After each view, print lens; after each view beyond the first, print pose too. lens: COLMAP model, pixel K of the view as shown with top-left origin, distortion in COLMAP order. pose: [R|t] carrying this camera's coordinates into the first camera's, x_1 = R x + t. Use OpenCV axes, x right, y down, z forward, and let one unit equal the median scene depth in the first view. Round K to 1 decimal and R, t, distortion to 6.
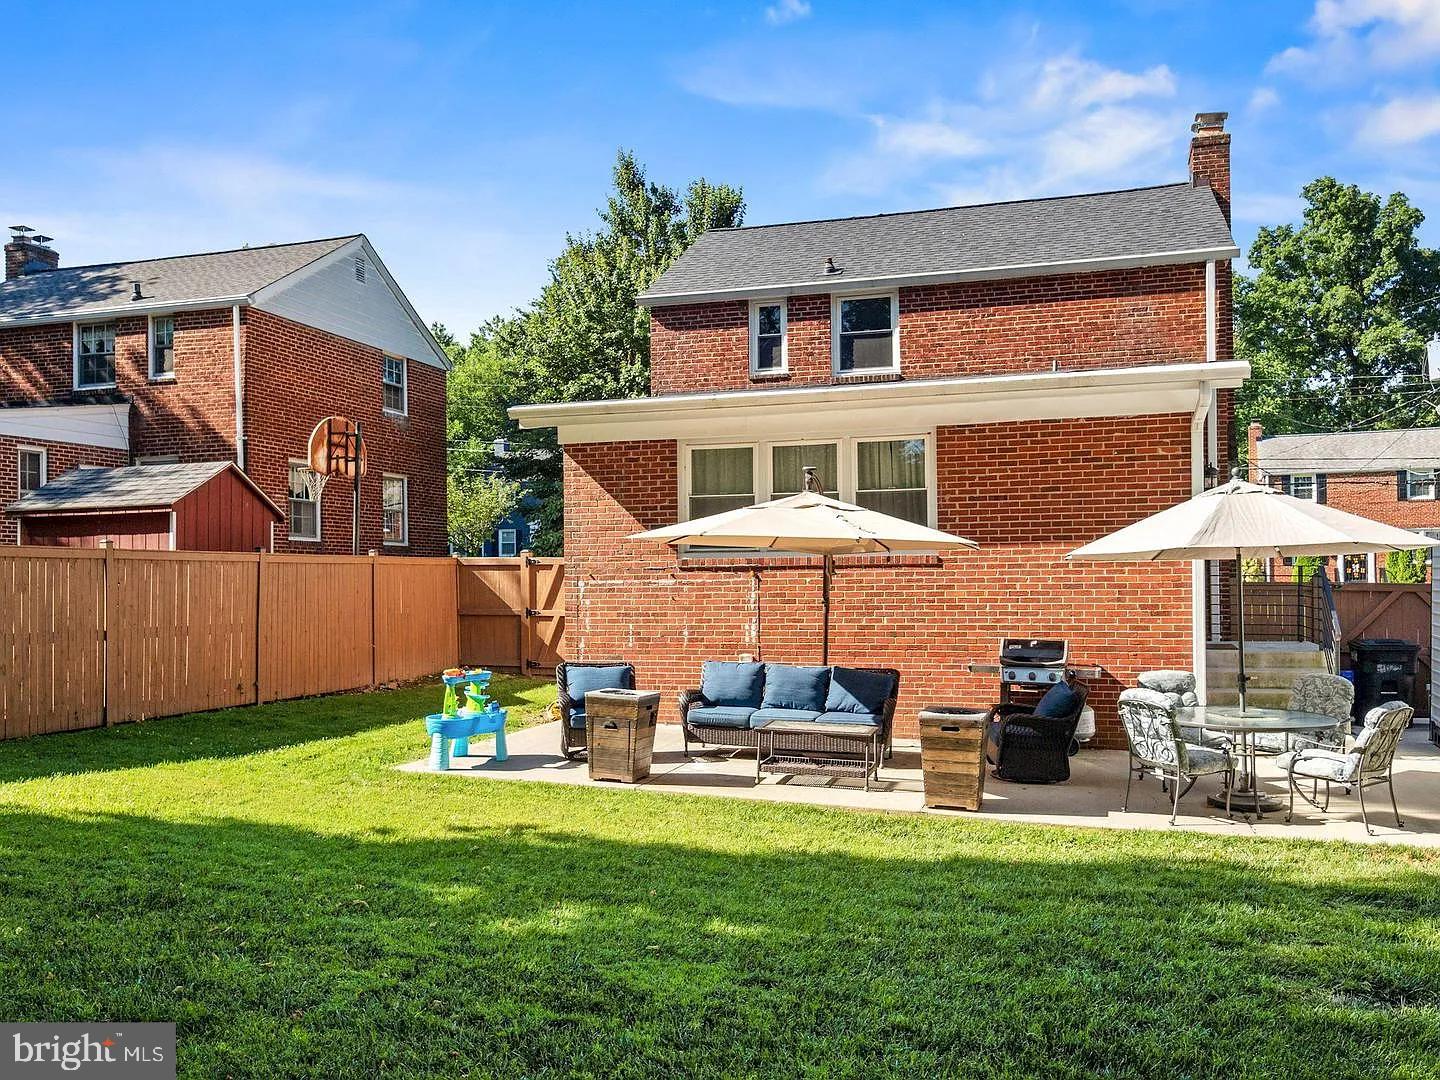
lens RADIAL K [[1273.7, 0, 719.6], [0, 1273.7, 547.0], [0, 0, 1]] dist [0.028983, -0.014869]
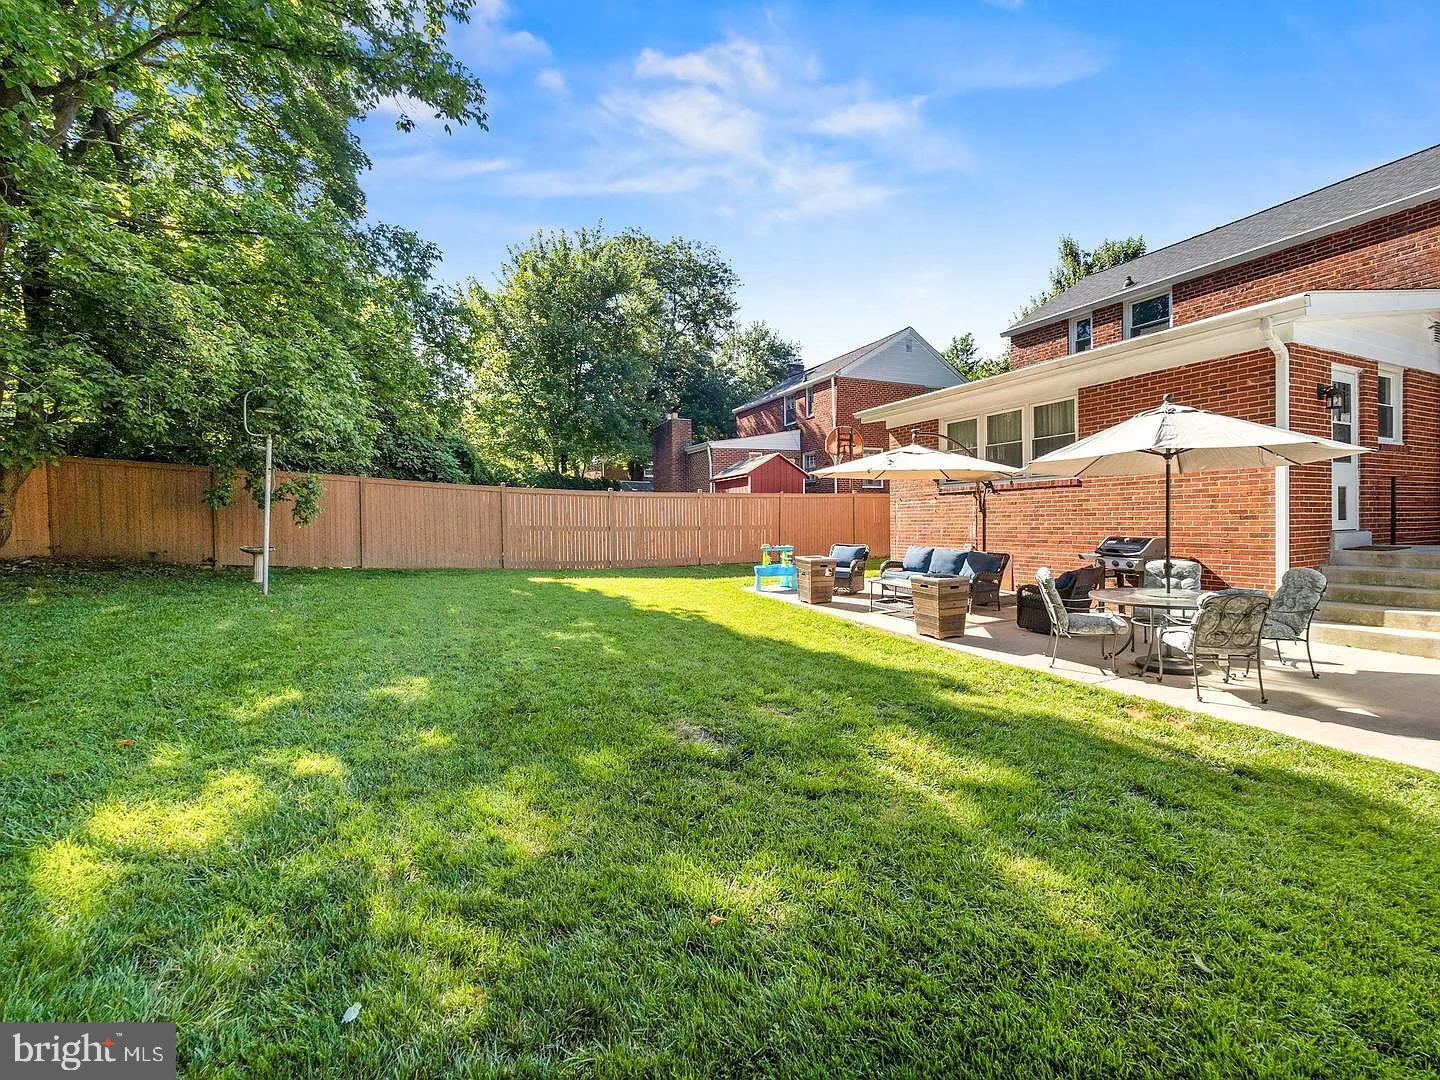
lens RADIAL K [[661.5, 0, 721.3], [0, 661.5, 527.9], [0, 0, 1]] dist [0.000531, 0.000713]
pose [[0.642651, 0.007367, -0.766124, 0.390852], [0.029139, 0.998995, 0.034049, 0.020137], [0.765605, -0.044206, 0.641791, 0.165800]]
